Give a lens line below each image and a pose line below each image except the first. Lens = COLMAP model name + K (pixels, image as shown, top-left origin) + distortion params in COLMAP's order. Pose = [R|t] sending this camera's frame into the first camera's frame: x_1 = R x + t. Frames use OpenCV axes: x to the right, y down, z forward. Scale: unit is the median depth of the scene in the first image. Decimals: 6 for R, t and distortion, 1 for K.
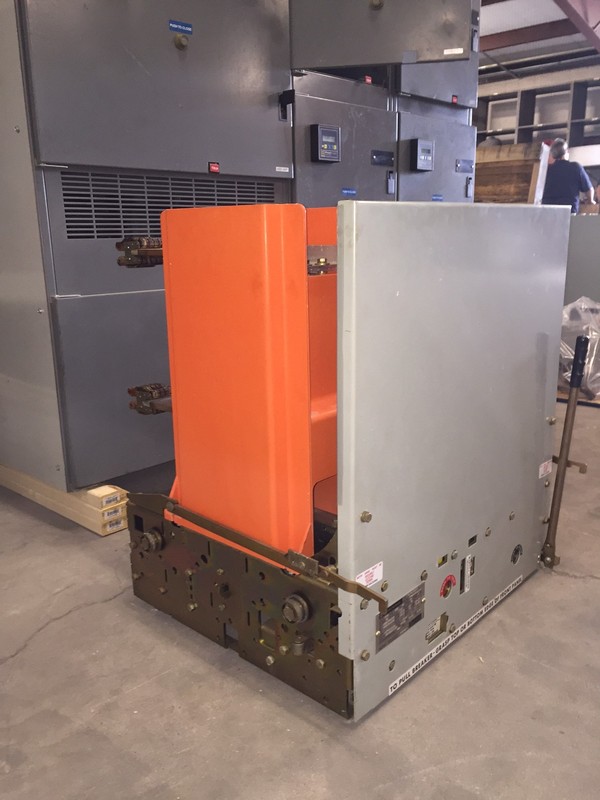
lens RADIAL K [[686.1, 0, 292.9], [0, 686.1, 401.0], [0, 0, 1]] dist [0.053962, -0.068191]
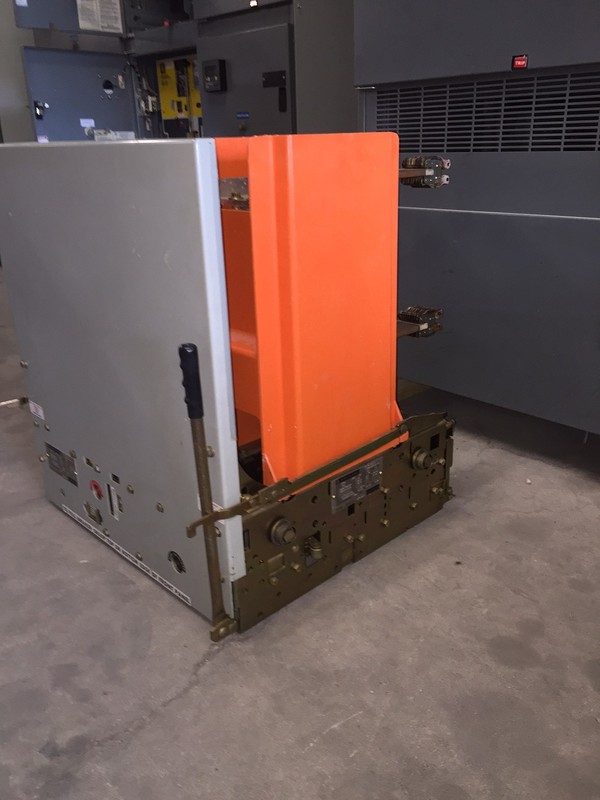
lens RADIAL K [[686.1, 0, 296.1], [0, 686.1, 404.9], [0, 0, 1]] dist [0.053962, -0.068191]
pose [[-0.076571, 0.367294, -0.926948, 0.917233], [-0.223901, 0.899599, 0.374953, -0.265467], [0.971599, 0.236255, 0.013355, 0.979620]]
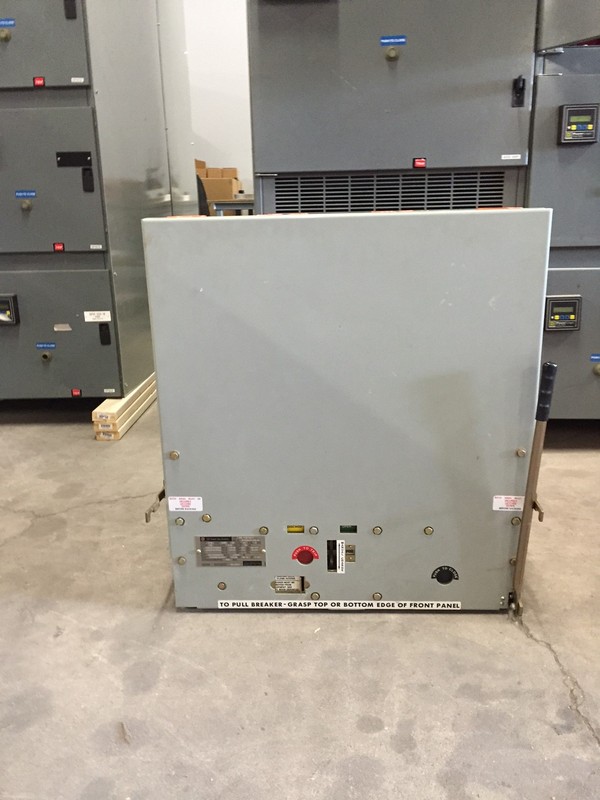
lens RADIAL K [[686.1, 0, 302.2], [0, 686.1, 401.6], [0, 0, 1]] dist [0.053962, -0.068191]
pose [[0.634253, 0.199057, -0.747061, 0.769239], [-0.177556, 0.977962, 0.109837, -0.067836], [0.752461, 0.062980, 0.655619, 0.202719]]
